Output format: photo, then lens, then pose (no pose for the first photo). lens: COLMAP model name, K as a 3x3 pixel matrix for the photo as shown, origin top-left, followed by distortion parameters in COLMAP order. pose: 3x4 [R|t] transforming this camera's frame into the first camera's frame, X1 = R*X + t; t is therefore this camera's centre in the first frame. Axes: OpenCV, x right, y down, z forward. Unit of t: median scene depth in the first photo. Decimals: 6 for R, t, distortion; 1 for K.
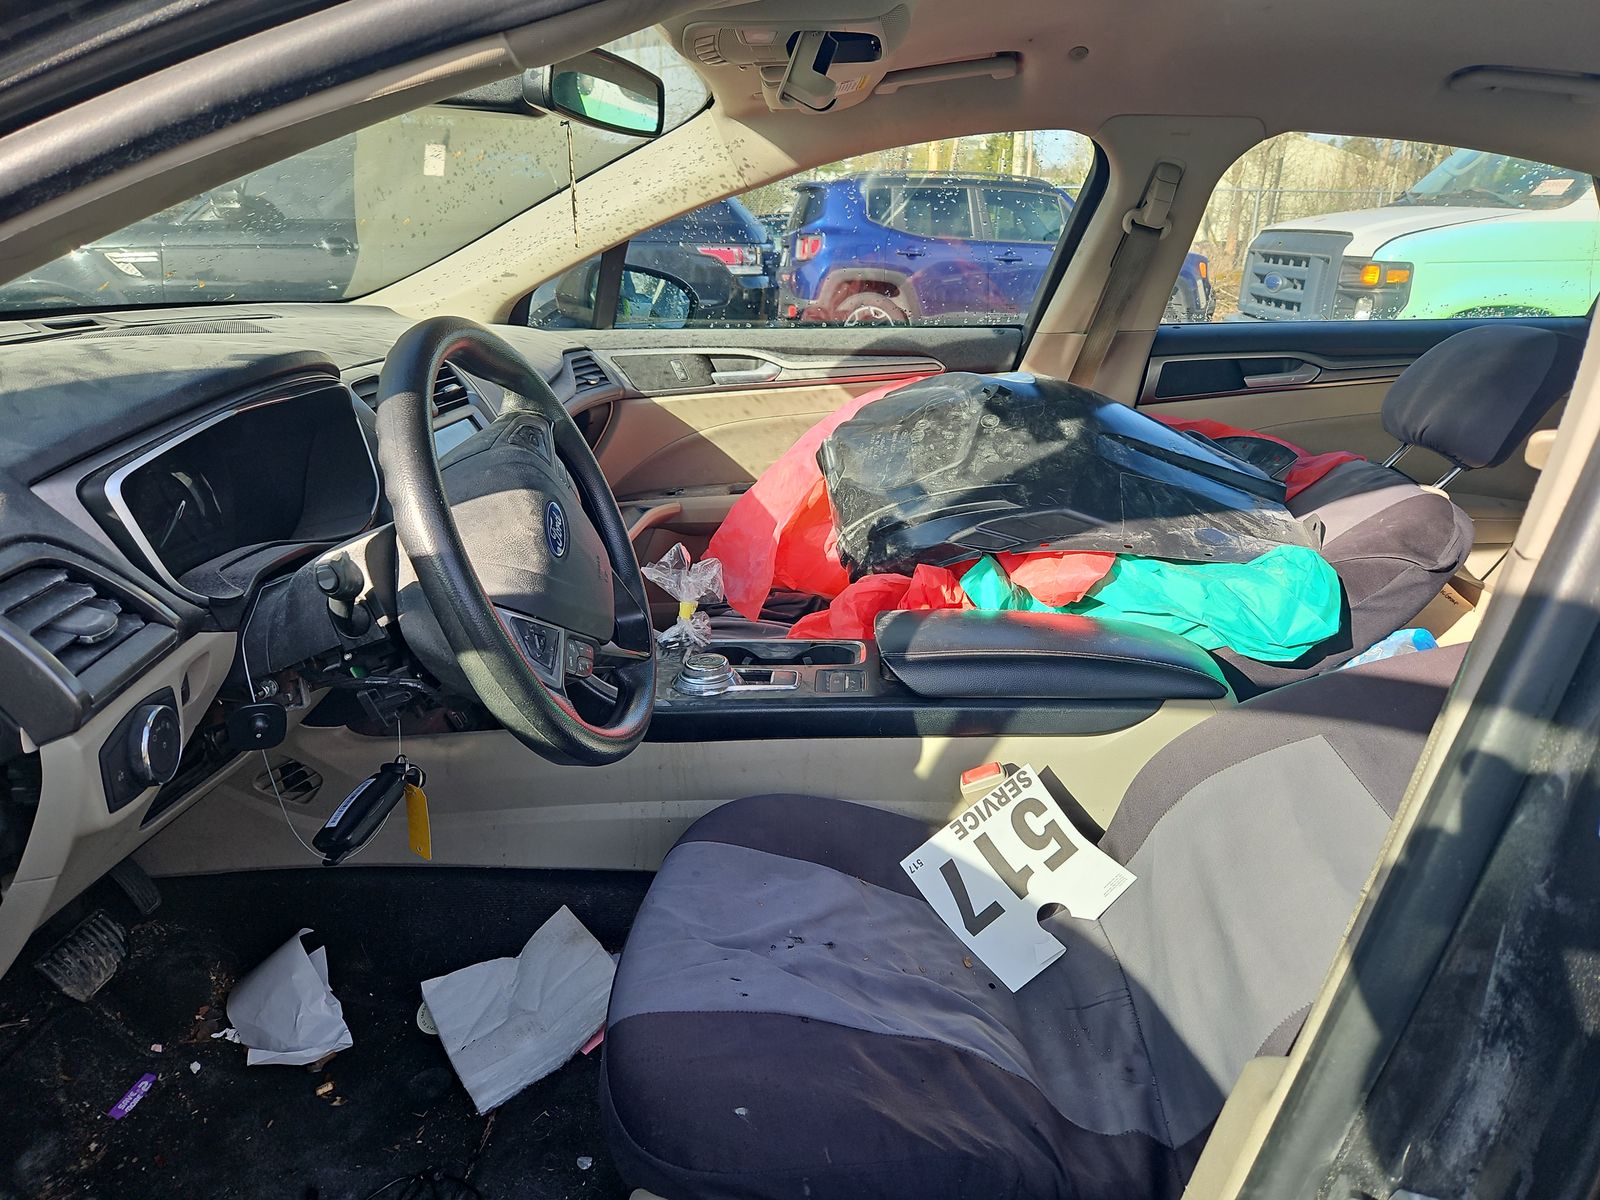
lens RADIAL K [[1132.1, 0, 800.0], [0, 1132.1, 600.0], [0, 0, 1]] dist [0.074029, -0.063675]
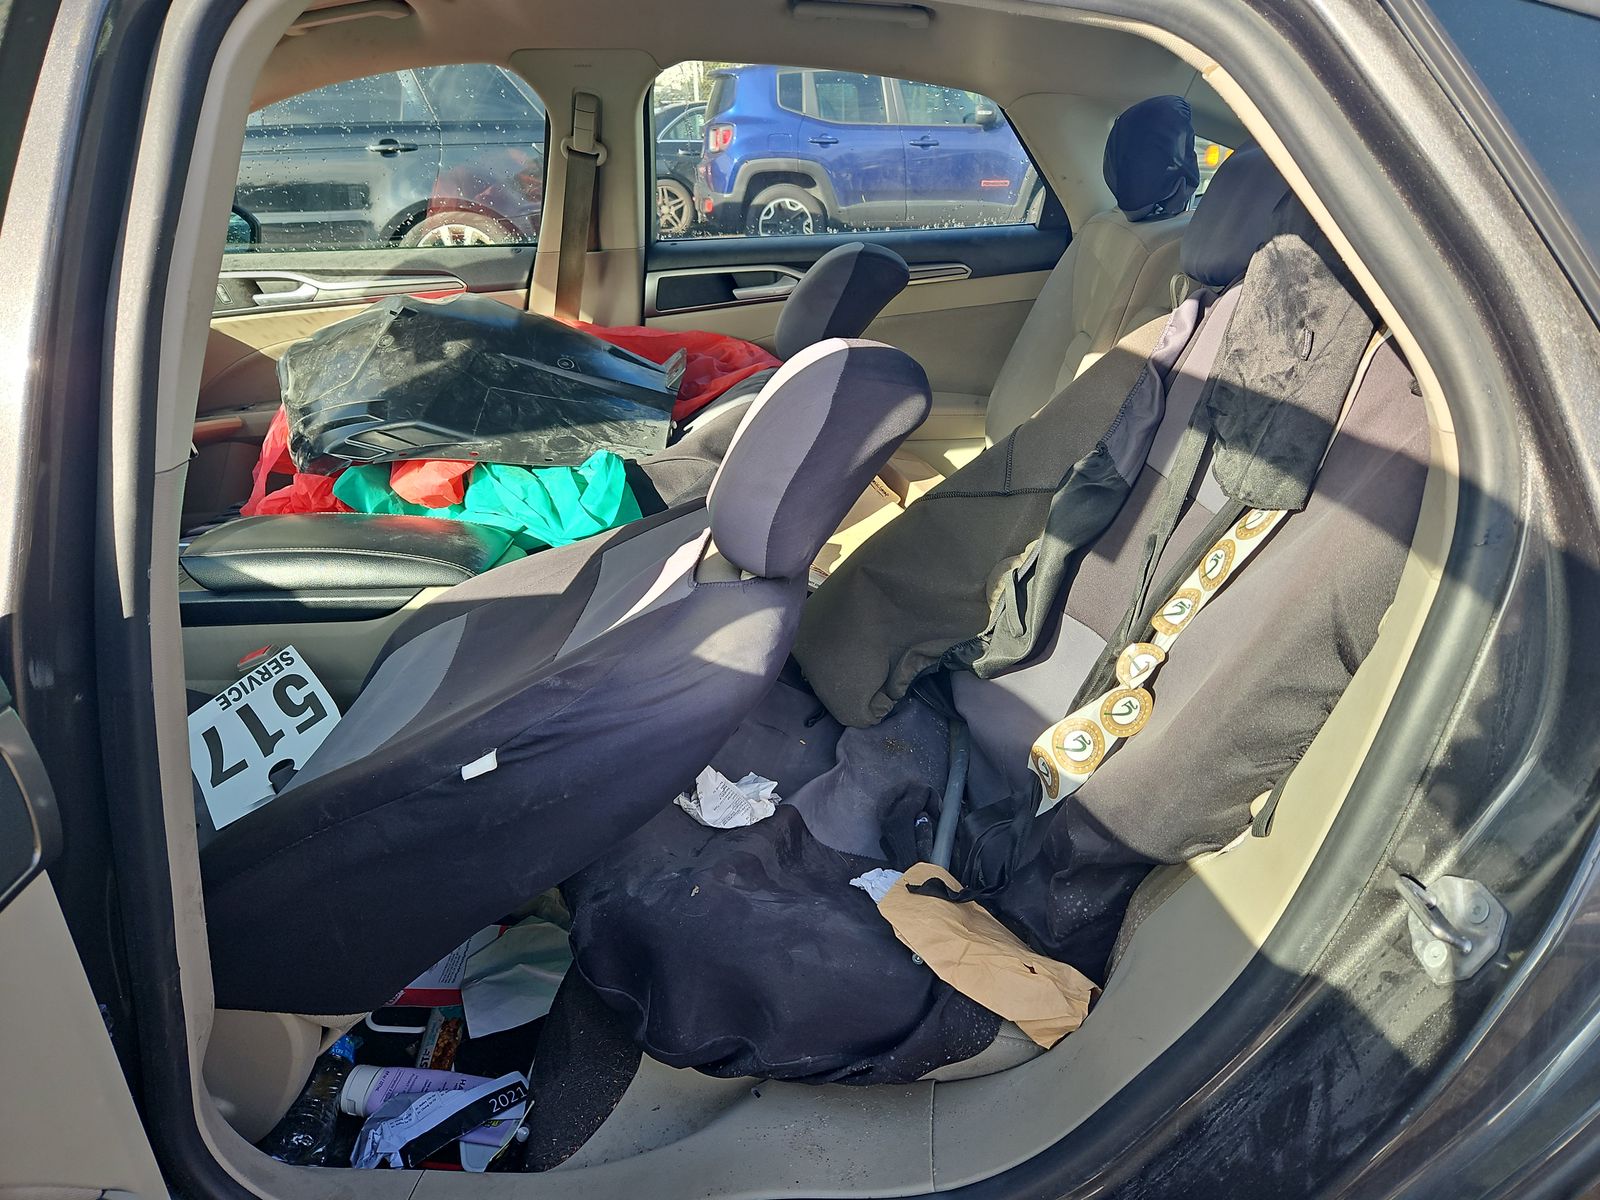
lens RADIAL K [[1132.1, 0, 800.0], [0, 1132.1, 600.0], [0, 0, 1]] dist [0.074029, -0.063675]
pose [[0.999393, -0.024842, -0.024437, 0.596679], [0.026949, 0.995573, 0.090042, 0.003860], [0.022092, -0.090646, 0.995638, -0.128531]]
